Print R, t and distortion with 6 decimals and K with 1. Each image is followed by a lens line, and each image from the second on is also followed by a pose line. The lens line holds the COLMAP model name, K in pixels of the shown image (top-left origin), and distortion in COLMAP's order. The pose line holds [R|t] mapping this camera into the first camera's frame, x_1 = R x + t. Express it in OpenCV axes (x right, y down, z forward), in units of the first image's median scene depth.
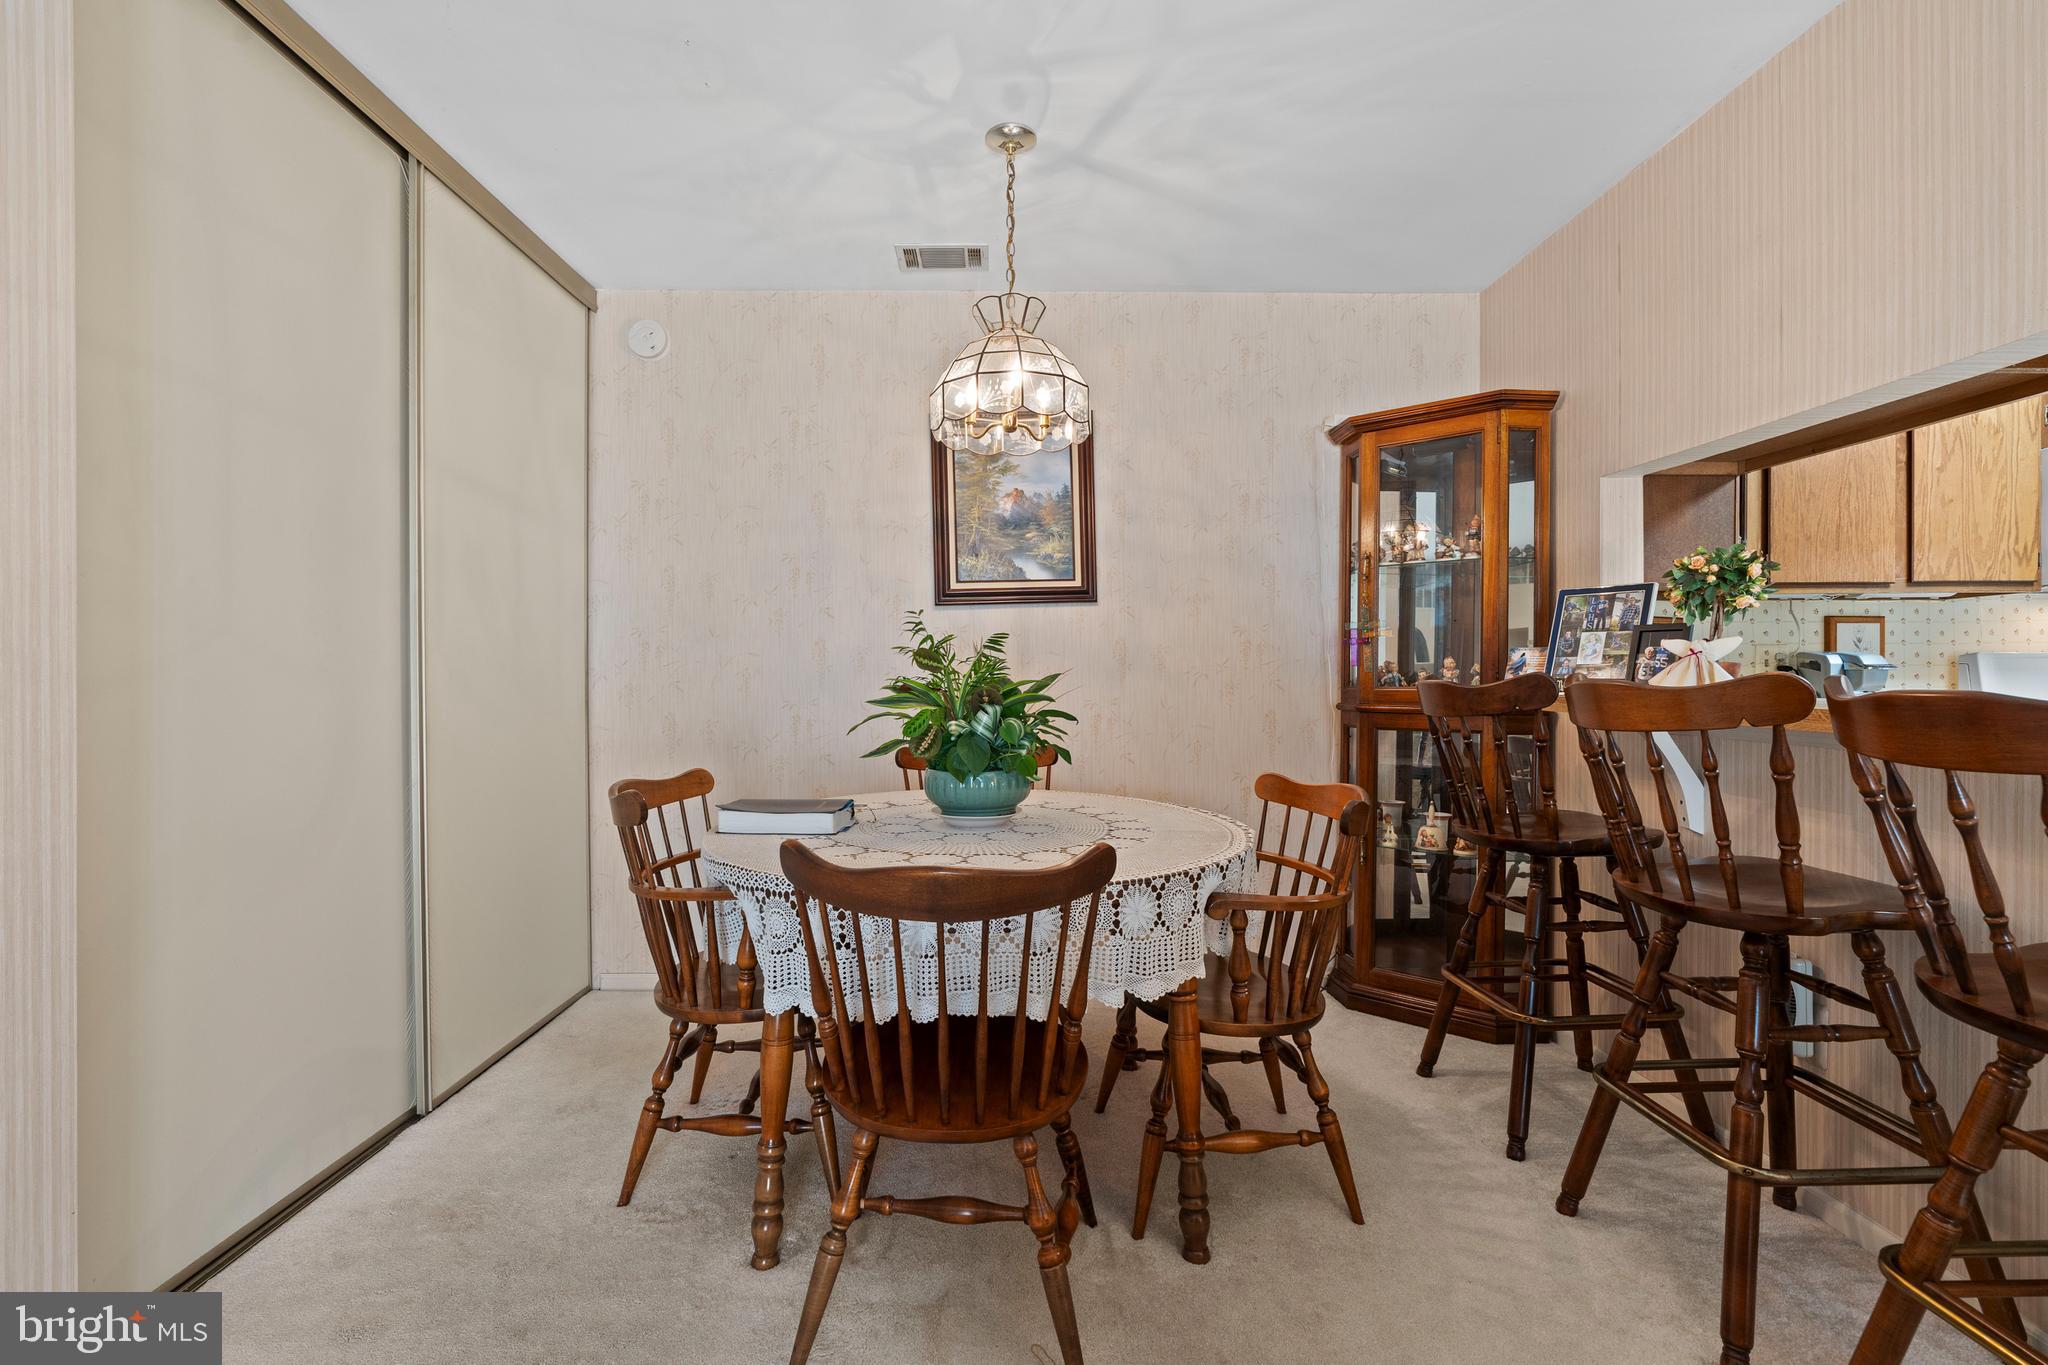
lens RADIAL K [[930.1, 0, 1015.2], [0, 930.1, 685.8], [0, 0, 1]] dist [-0.008783, 0.003727]
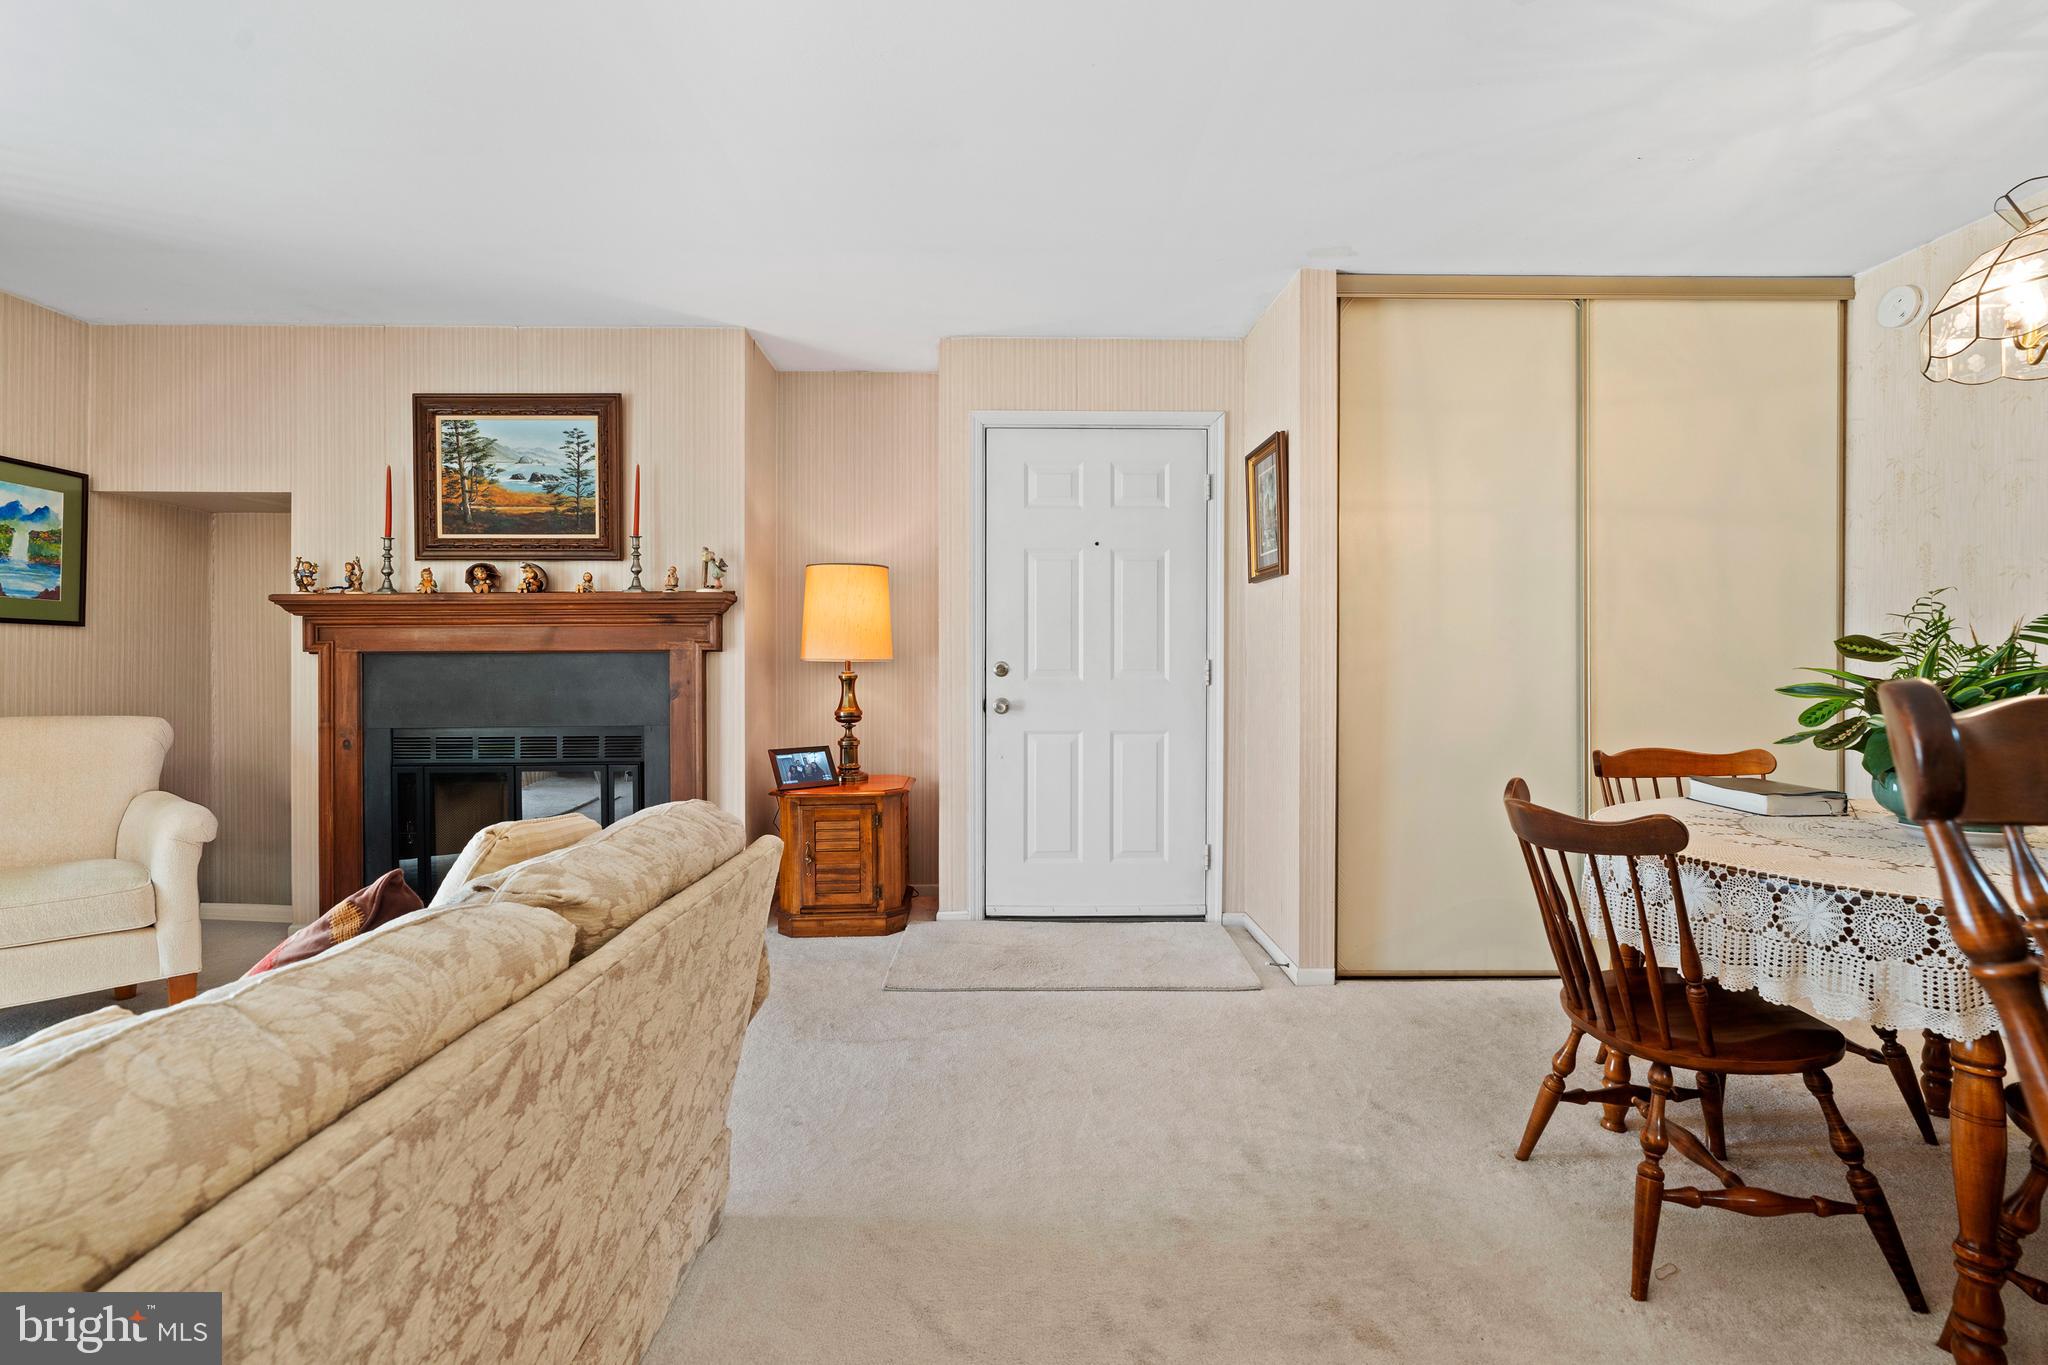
lens RADIAL K [[930.1, 0, 1020.2], [0, 930.1, 667.3], [0, 0, 1]] dist [-0.008783, 0.003727]
pose [[0.009059, 0.005927, -0.999941, 0.624139], [-0.007065, 0.999958, 0.005863, -0.005461], [0.999934, 0.007012, 0.009100, 0.109711]]
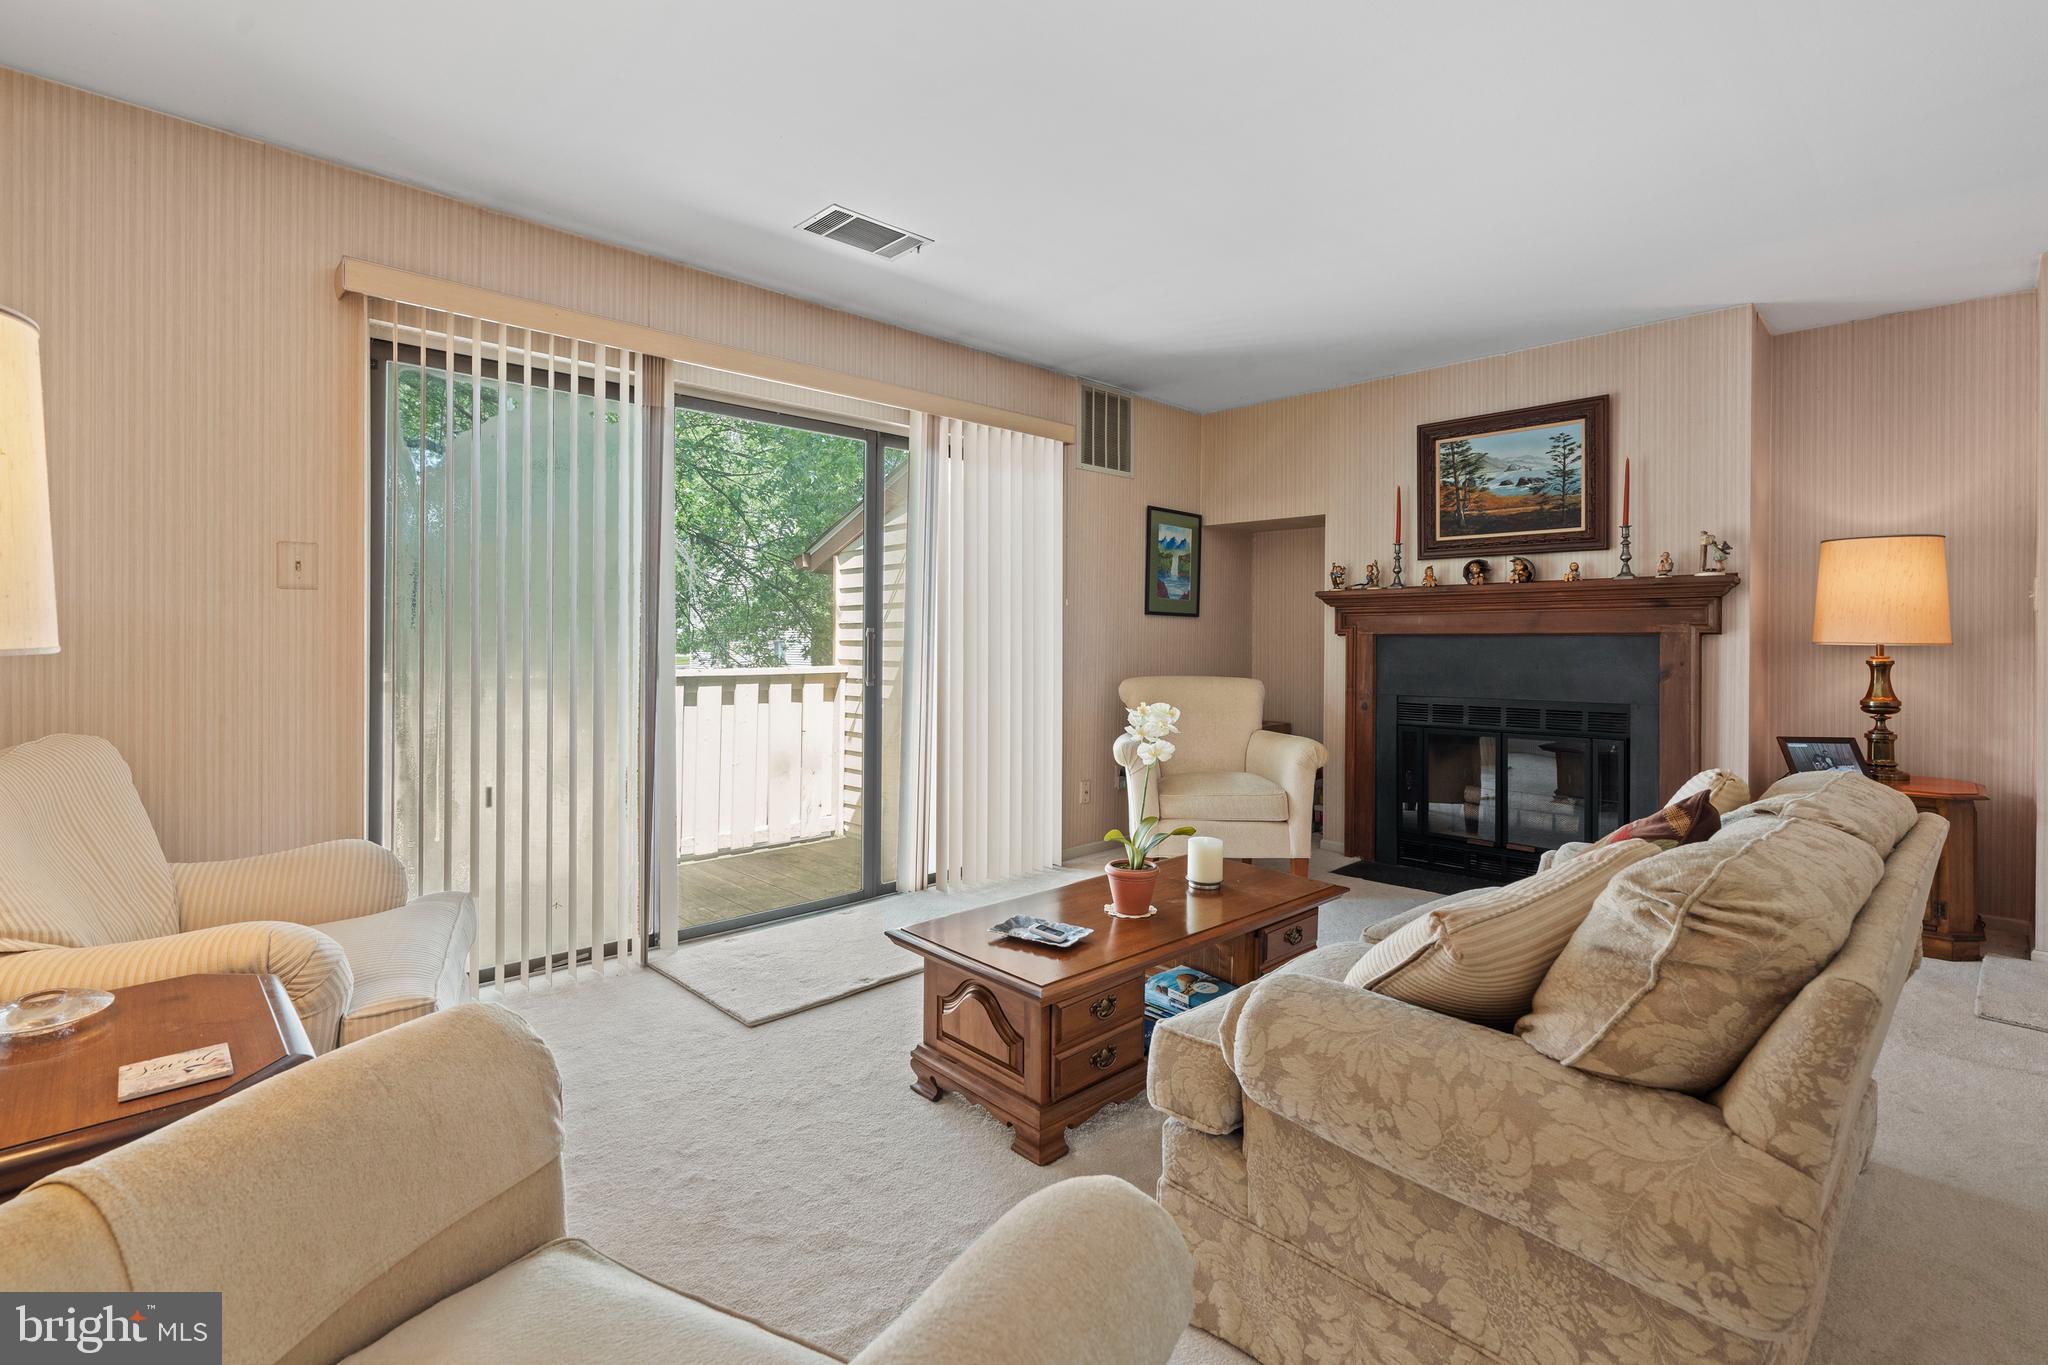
lens RADIAL K [[930.1, 0, 1018.5], [0, 930.1, 643.3], [0, 0, 1]] dist [-0.008783, 0.003727]
pose [[-0.728384, -0.000025, -0.685169, 0.929379], [-0.010380, 0.999886, 0.010998, -0.008431], [0.685091, 0.015123, -0.728301, -0.031239]]
